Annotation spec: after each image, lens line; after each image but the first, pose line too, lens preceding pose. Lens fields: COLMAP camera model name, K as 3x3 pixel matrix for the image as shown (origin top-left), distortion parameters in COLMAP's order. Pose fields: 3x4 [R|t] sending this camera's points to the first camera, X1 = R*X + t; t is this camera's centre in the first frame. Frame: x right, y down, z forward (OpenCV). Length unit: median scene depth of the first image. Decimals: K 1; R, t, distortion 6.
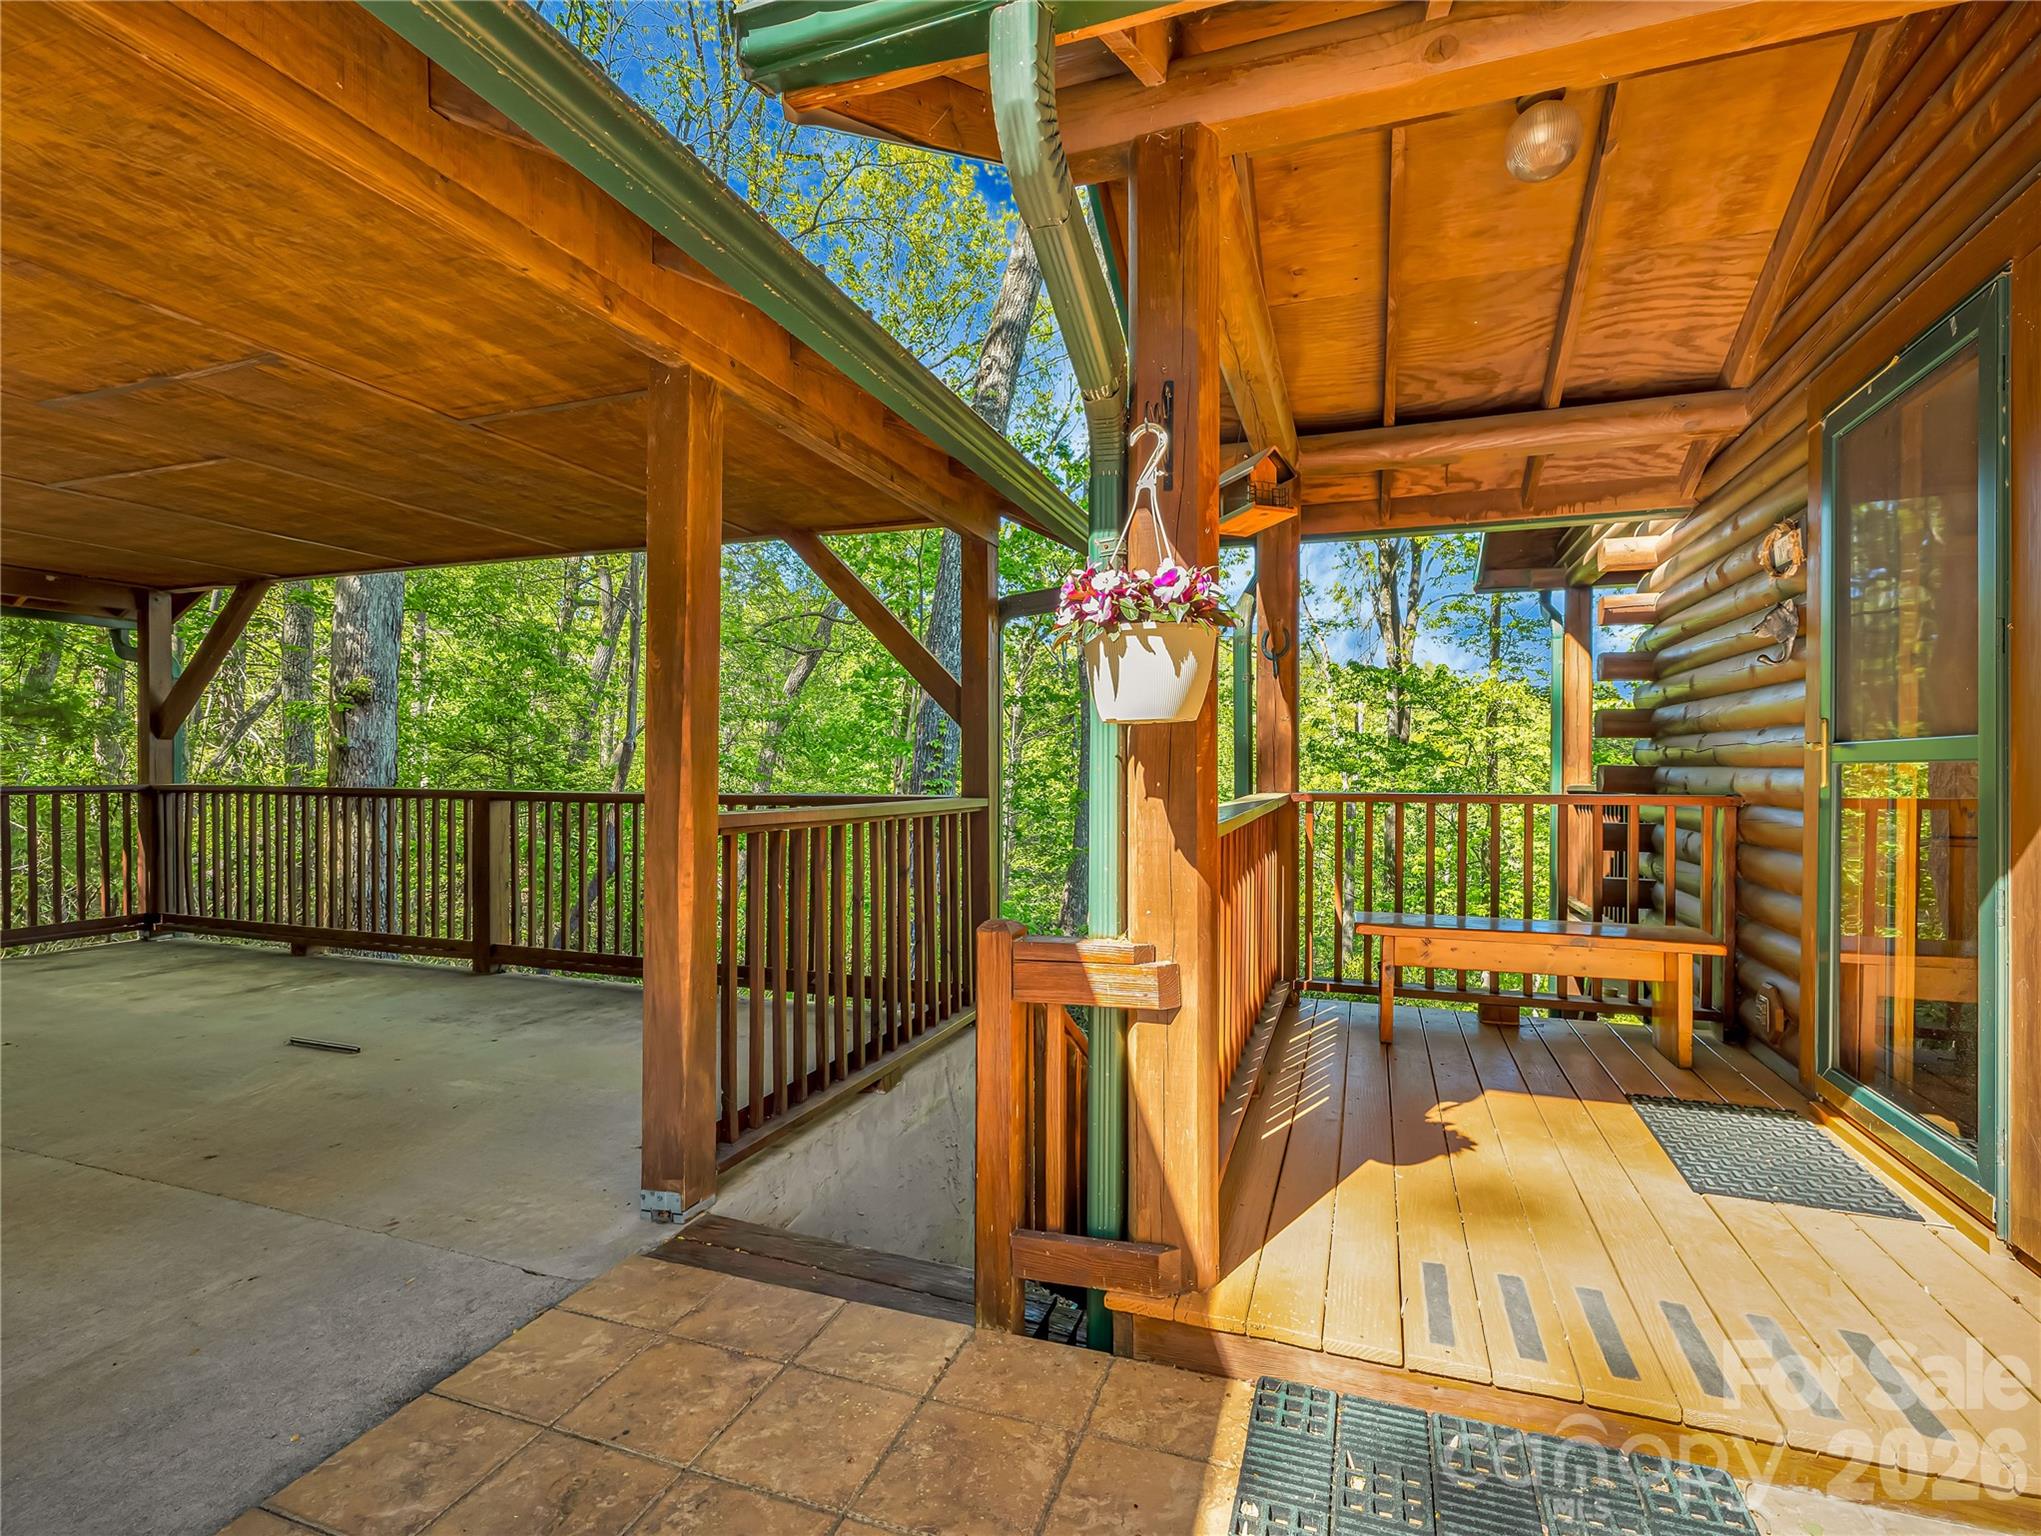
lens RADIAL K [[974.2, 0, 1020.5], [0, 974.2, 768.0], [0, 0, 1]] dist [0.000669, -0.000026]
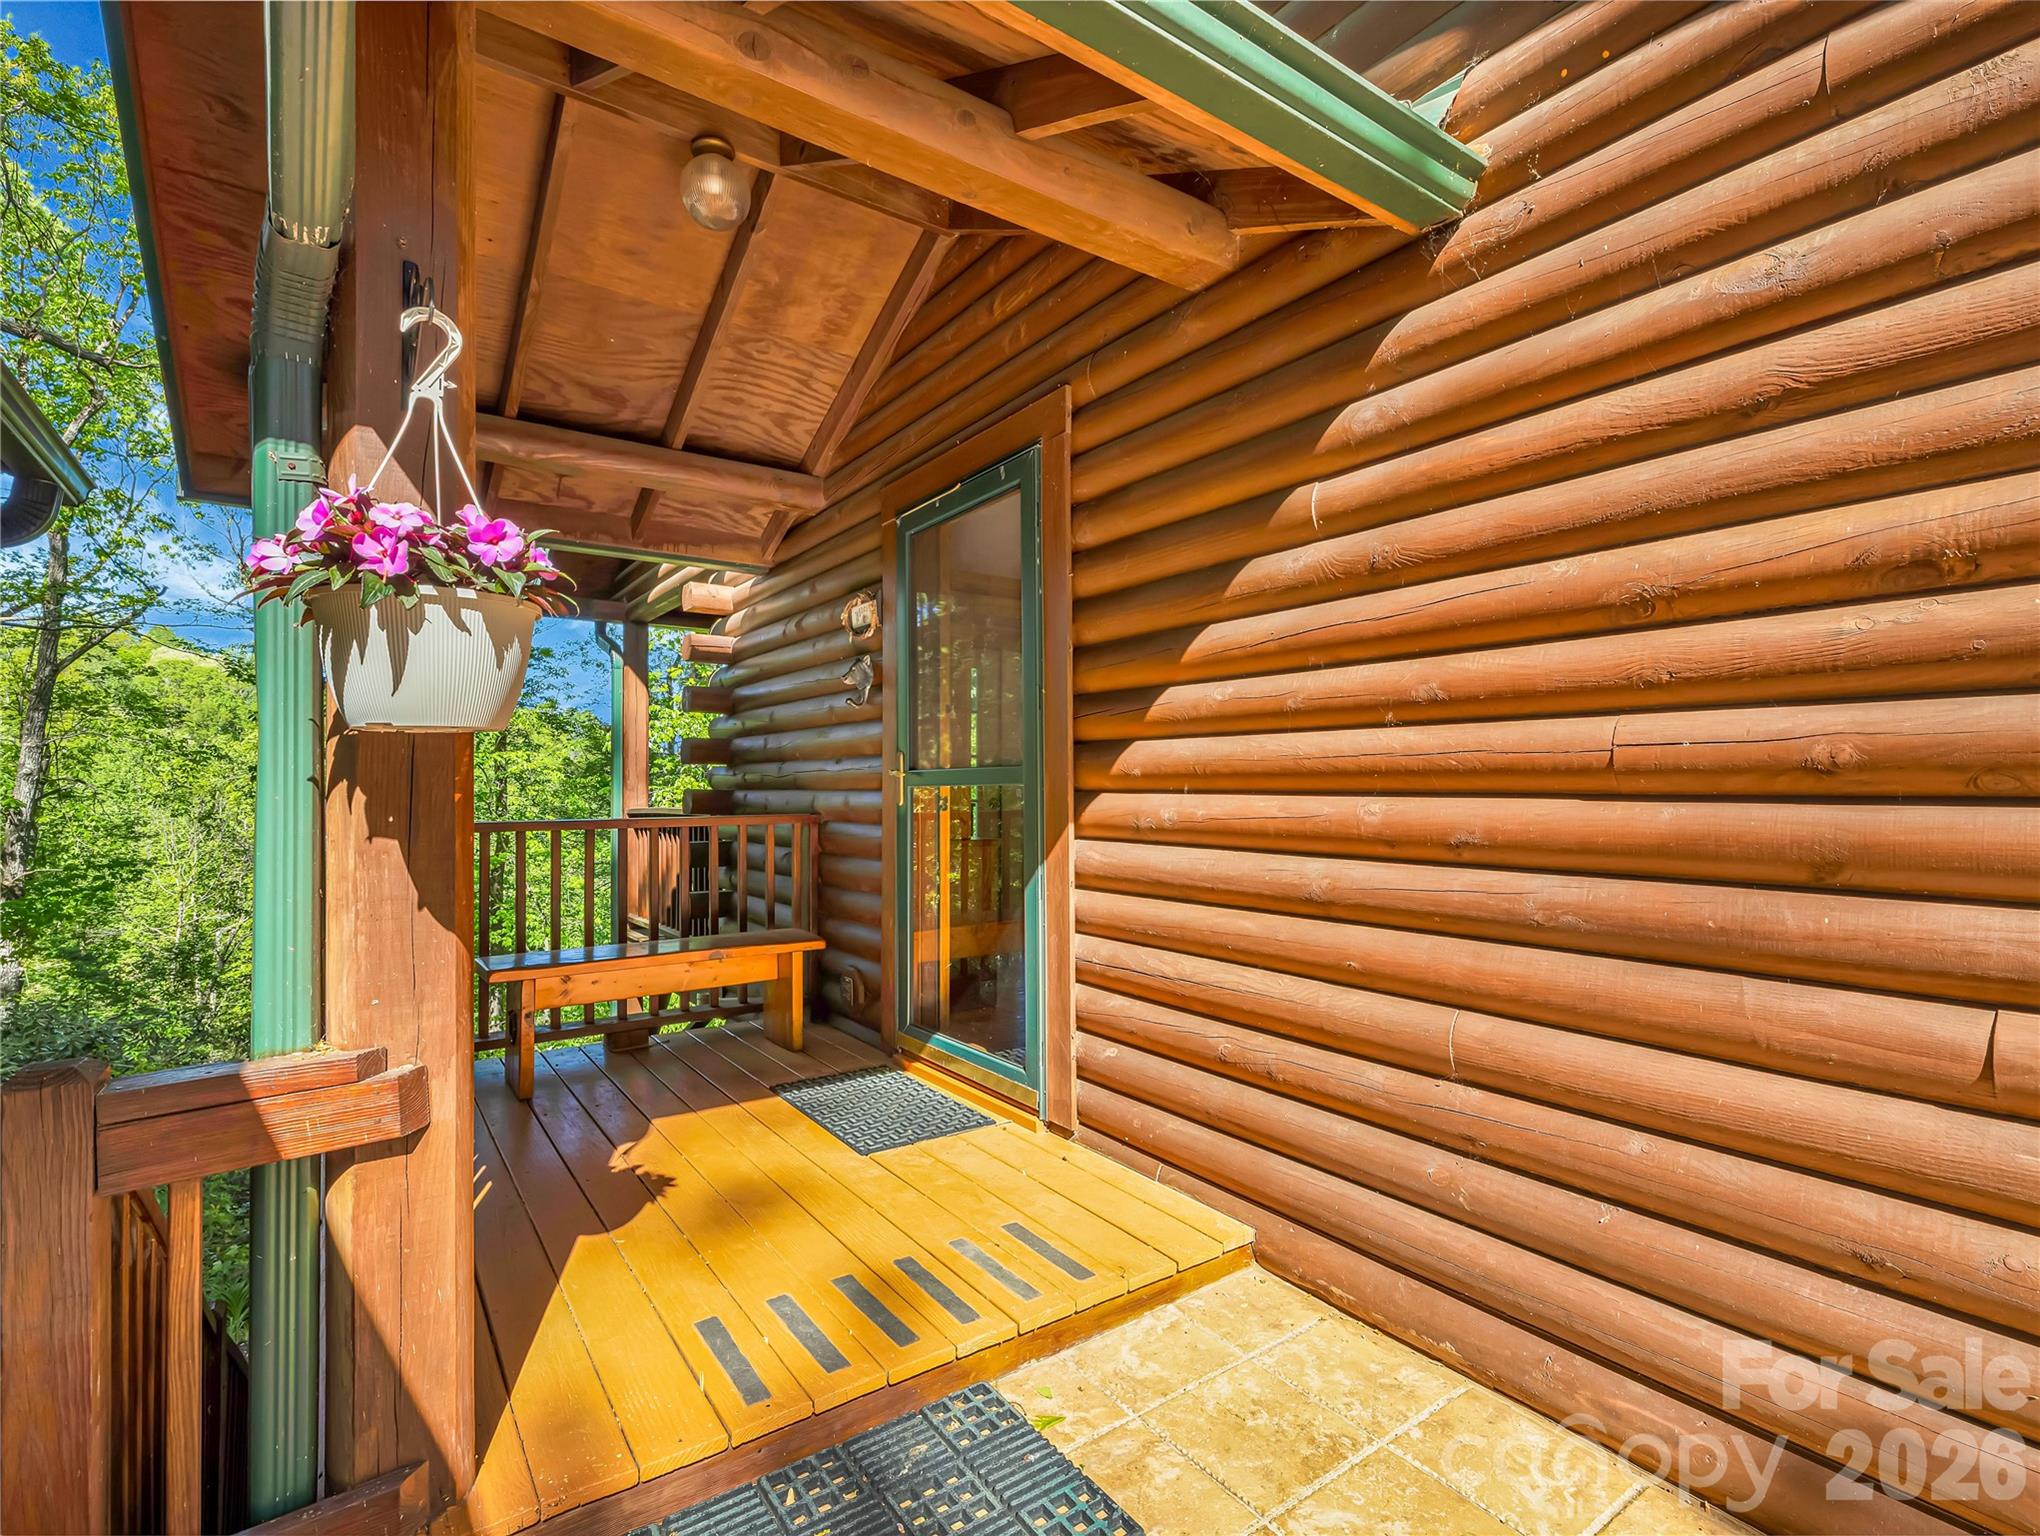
lens RADIAL K [[957.5, 0, 1016.5], [0, 957.5, 775.3], [0, 0, 1]] dist [0.000391, -0.000252]
pose [[0.576735, 0.005947, 0.816910, -0.096981], [0.009076, 0.999865, -0.013686, -0.000630], [-0.816881, 0.015307, 0.576603, 0.130602]]
